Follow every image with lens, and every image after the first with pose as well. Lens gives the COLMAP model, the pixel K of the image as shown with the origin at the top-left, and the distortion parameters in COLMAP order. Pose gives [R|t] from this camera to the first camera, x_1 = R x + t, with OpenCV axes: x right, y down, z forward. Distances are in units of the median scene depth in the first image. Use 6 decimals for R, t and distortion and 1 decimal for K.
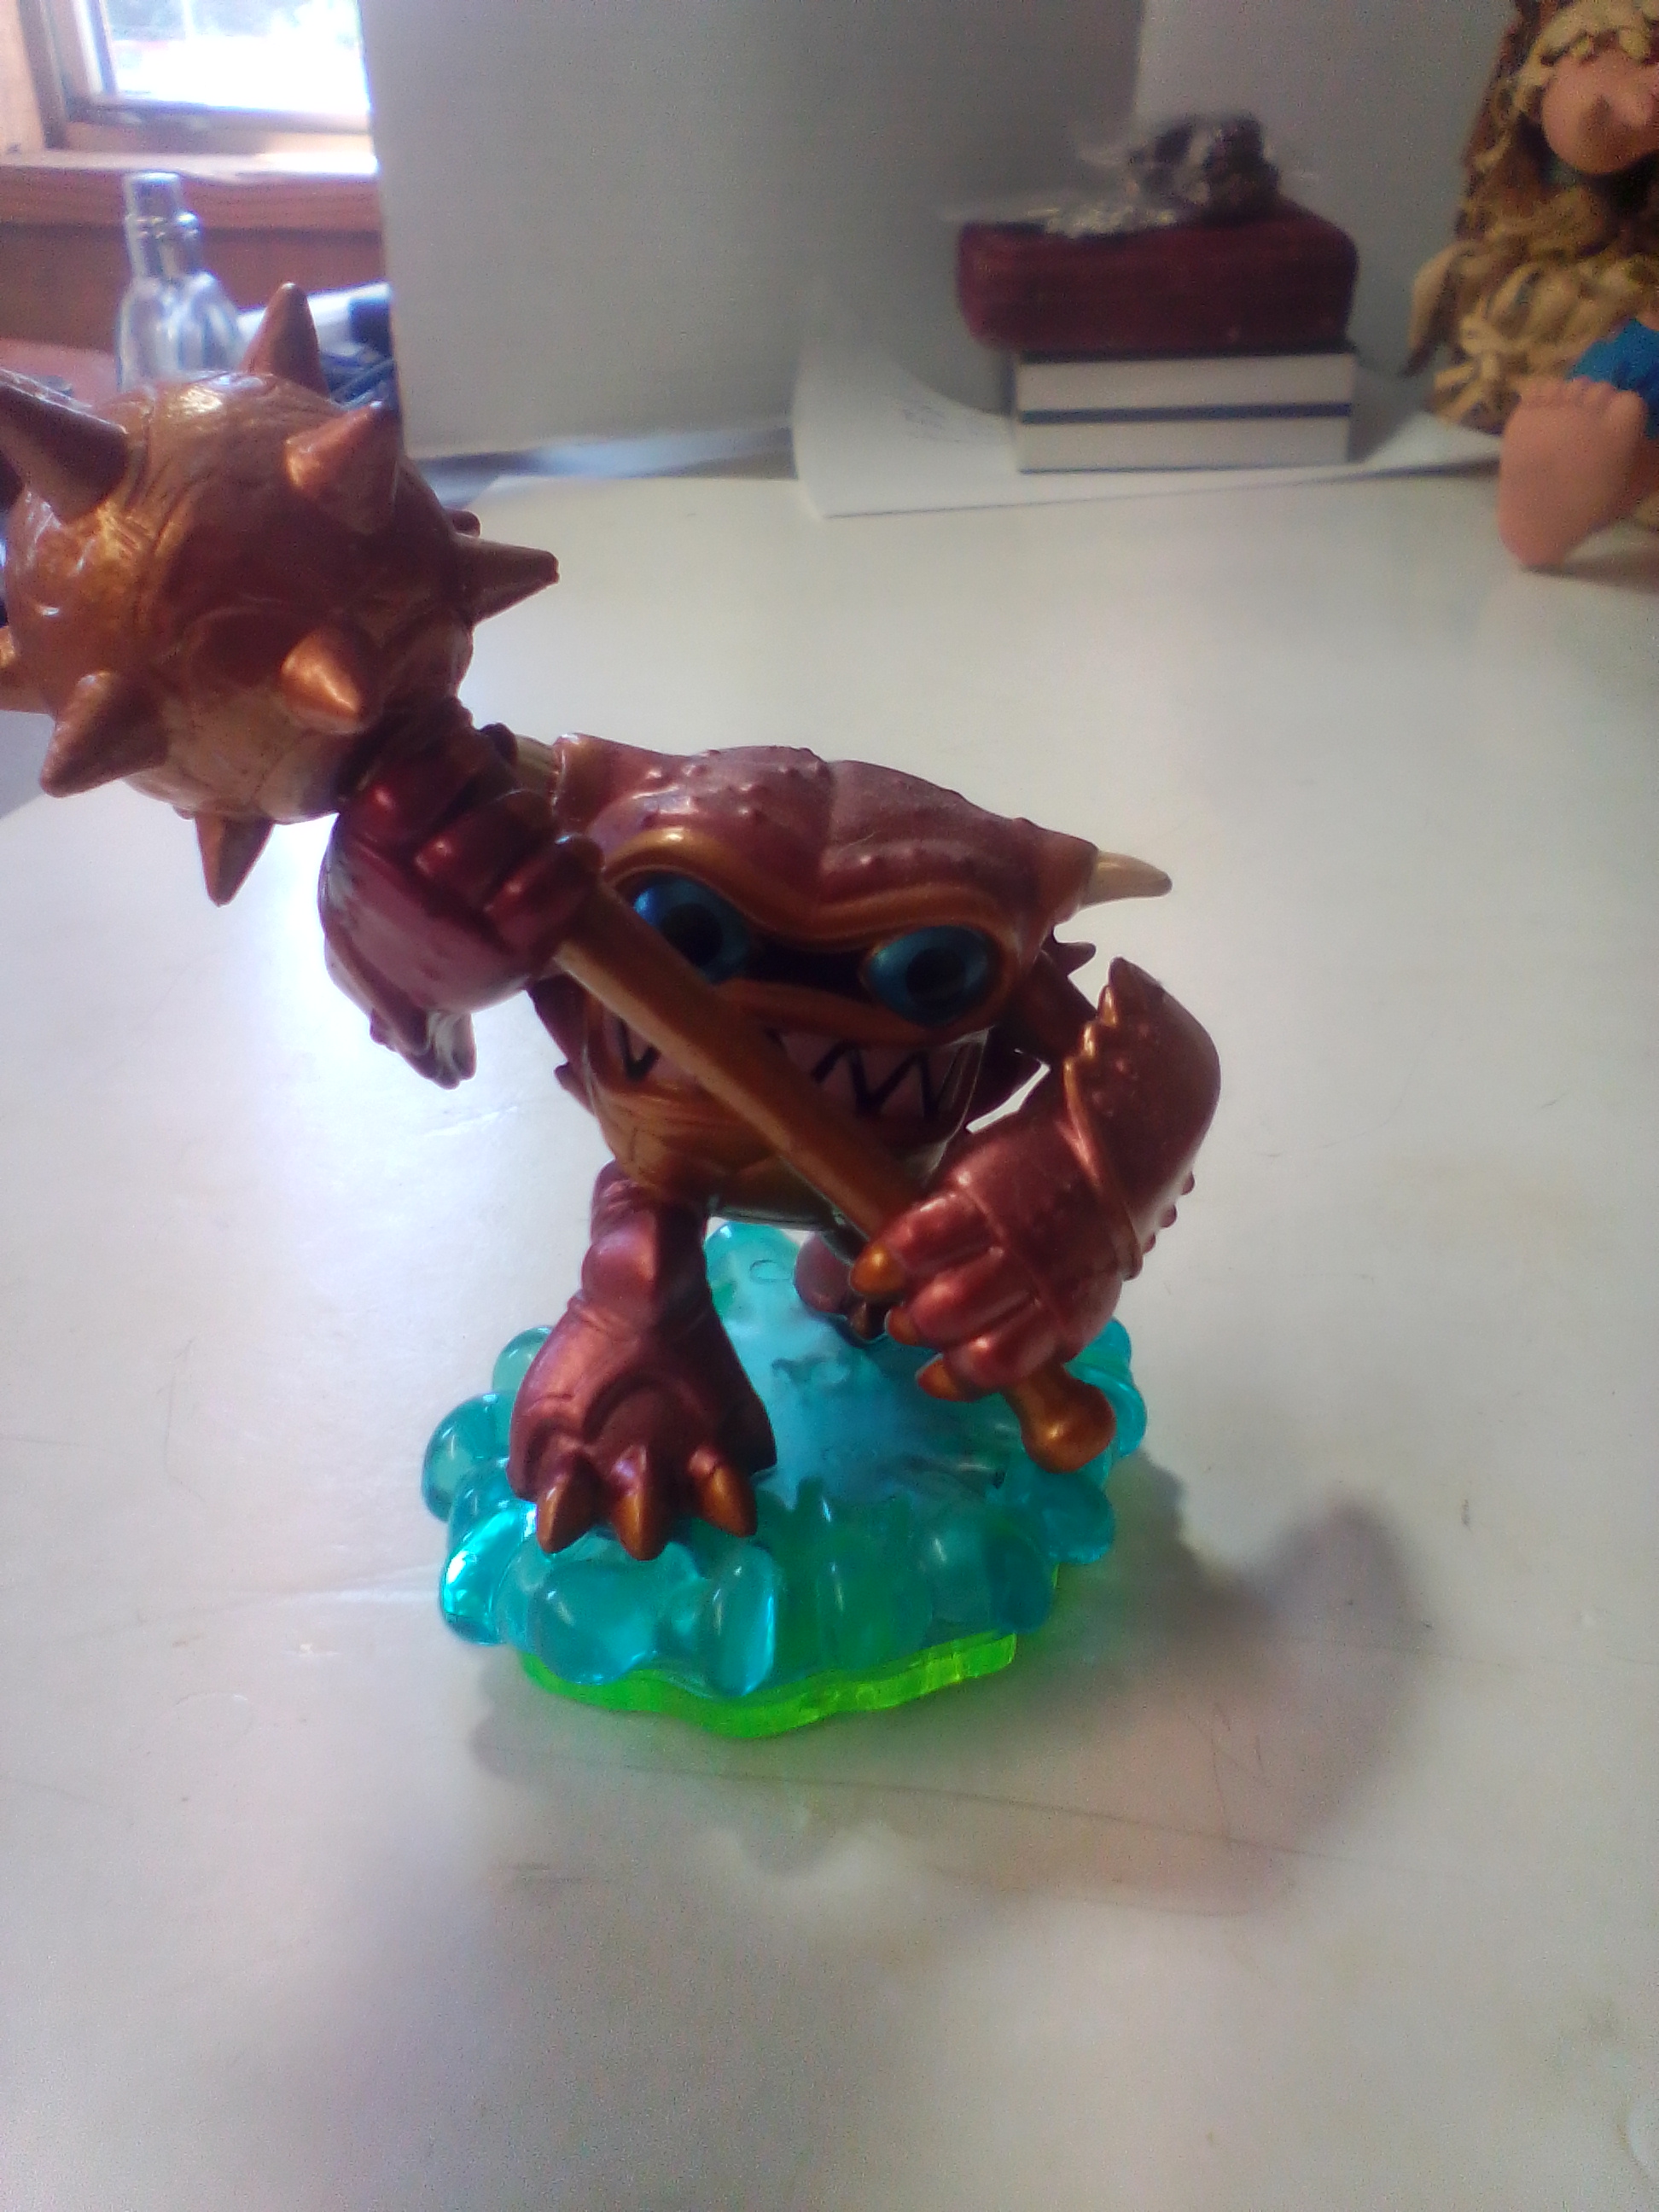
lens RADIAL K [[1823.2, 0, 829.5], [0, 1823.2, 1106.0], [0, 0, 1]] dist [-0.037225, 0.150775]
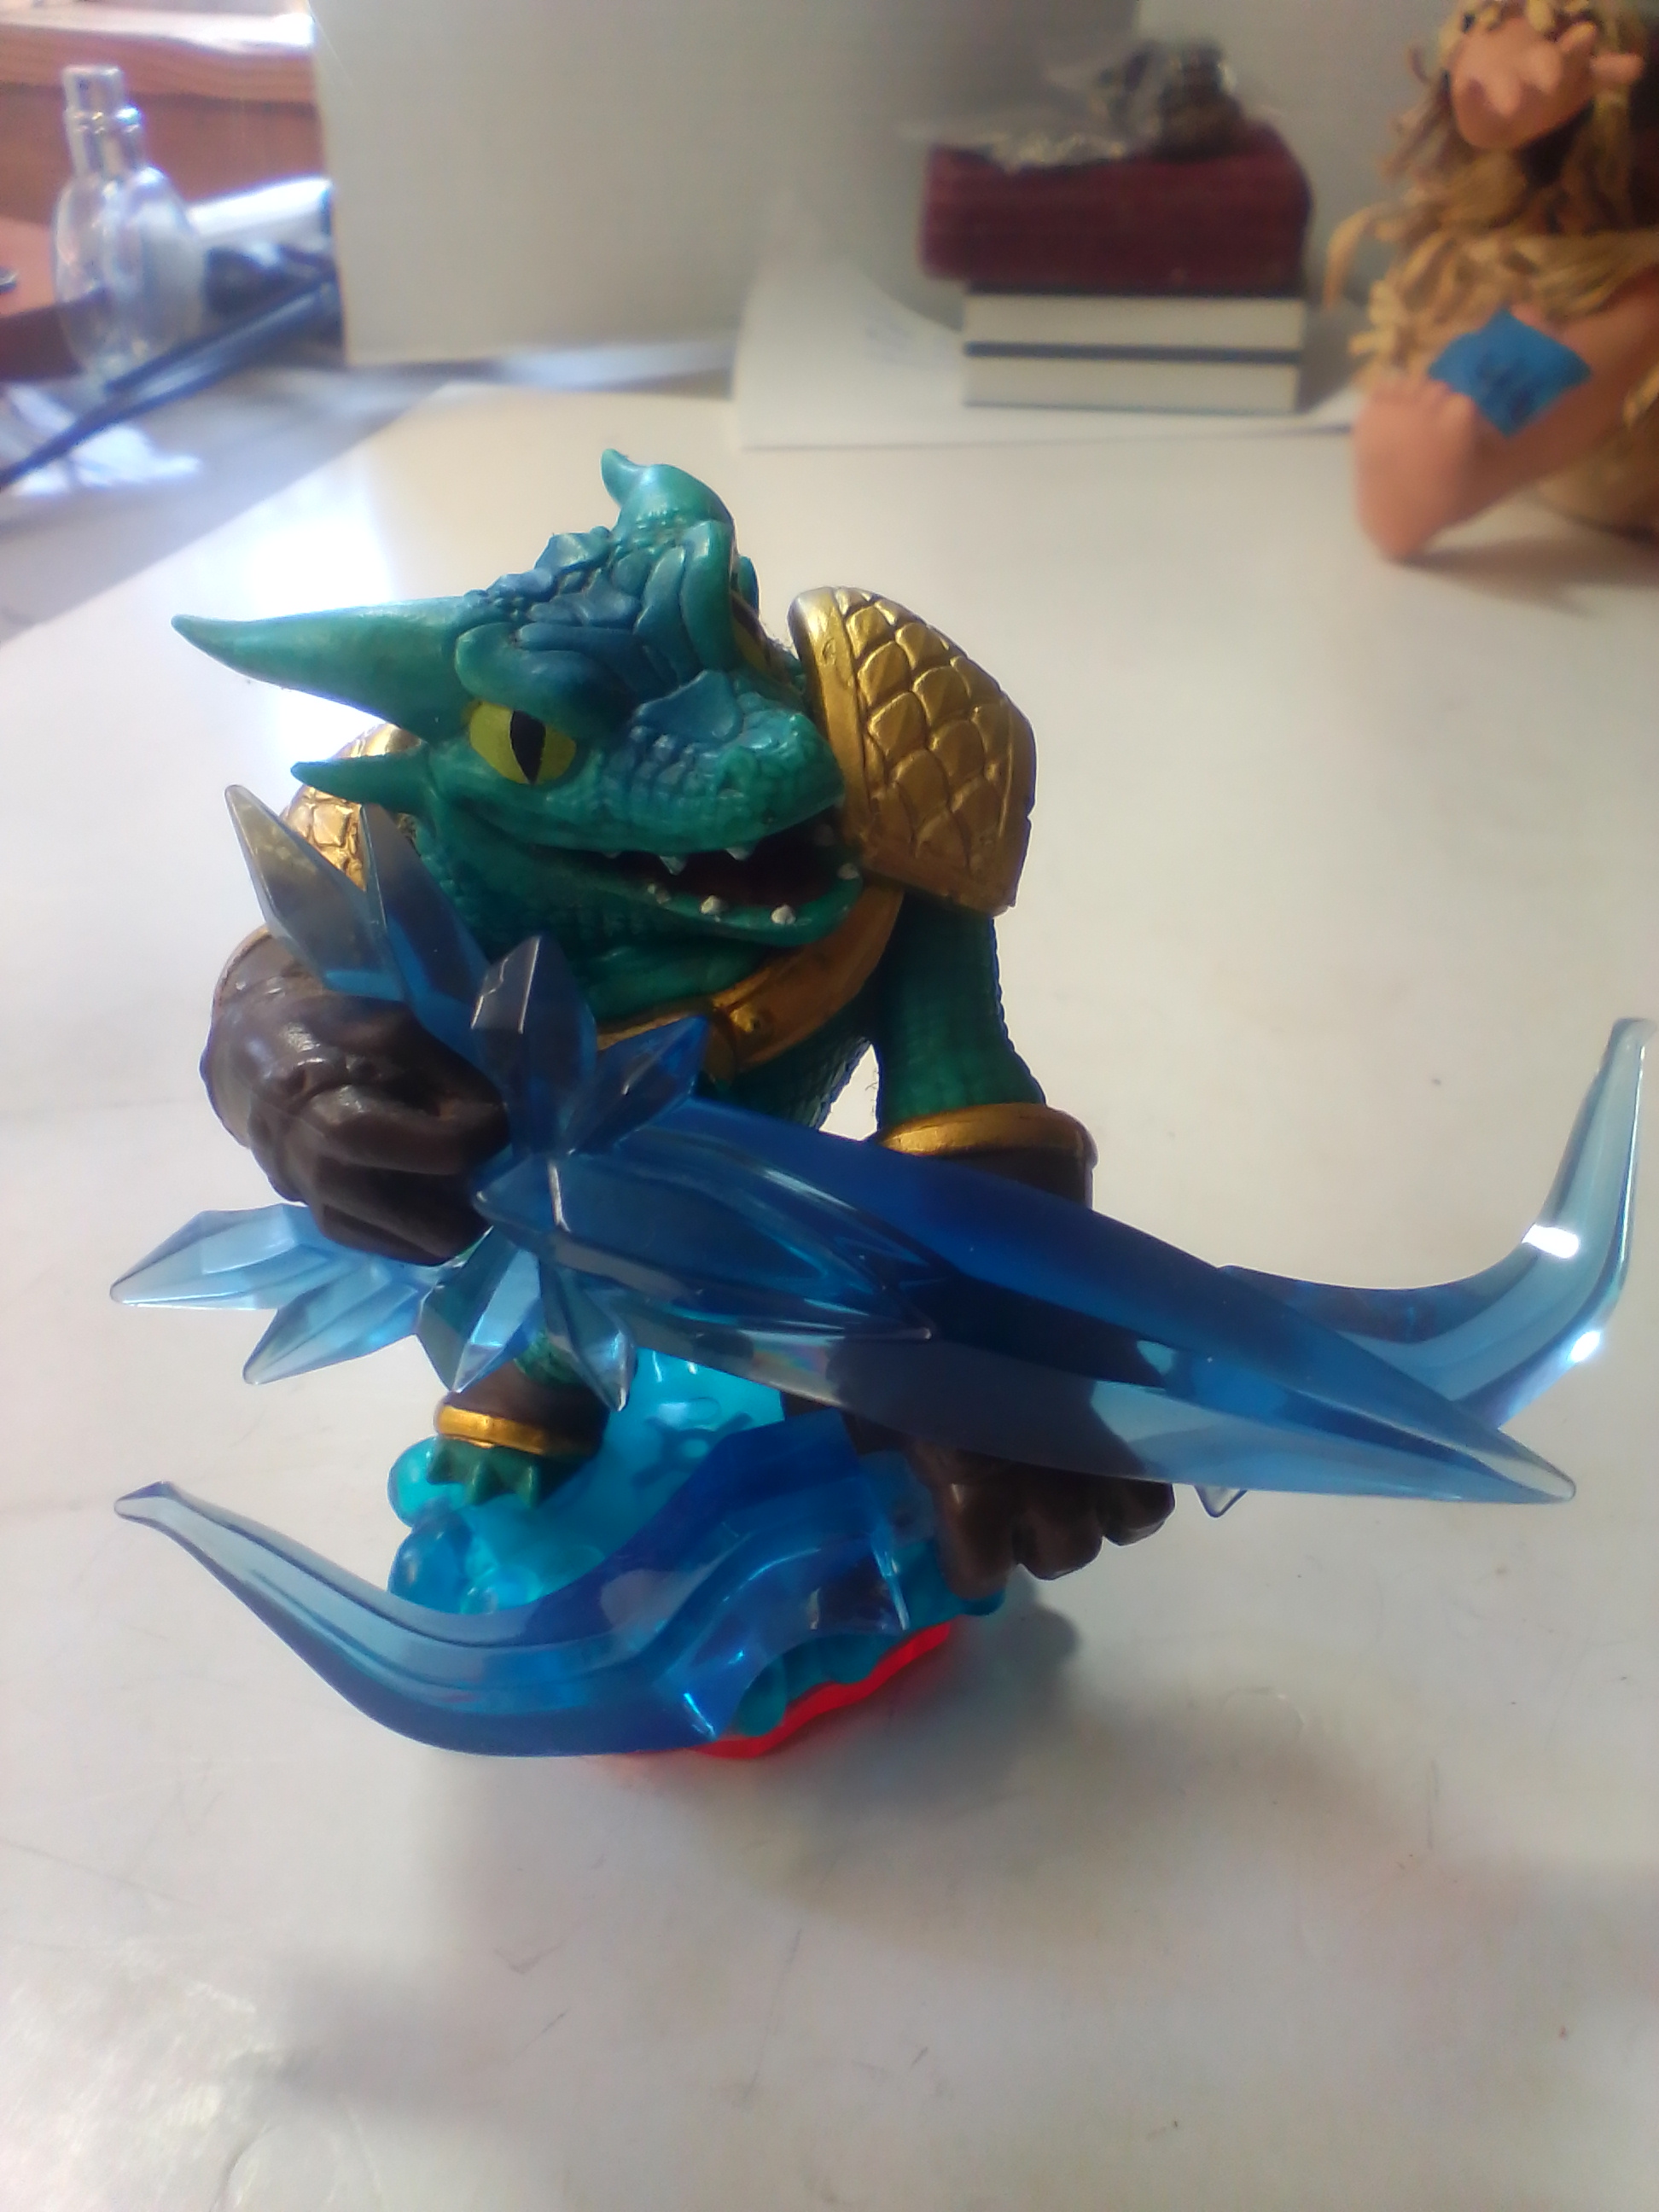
lens RADIAL K [[1823.2, 0, 829.5], [0, 1823.2, 1106.0], [0, 0, 1]] dist [-0.037225, 0.150775]
pose [[0.994677, 0.077106, -0.068351, 0.138787], [-0.071448, 0.994095, 0.081672, -0.045986], [0.074244, -0.076353, 0.994313, -0.026598]]
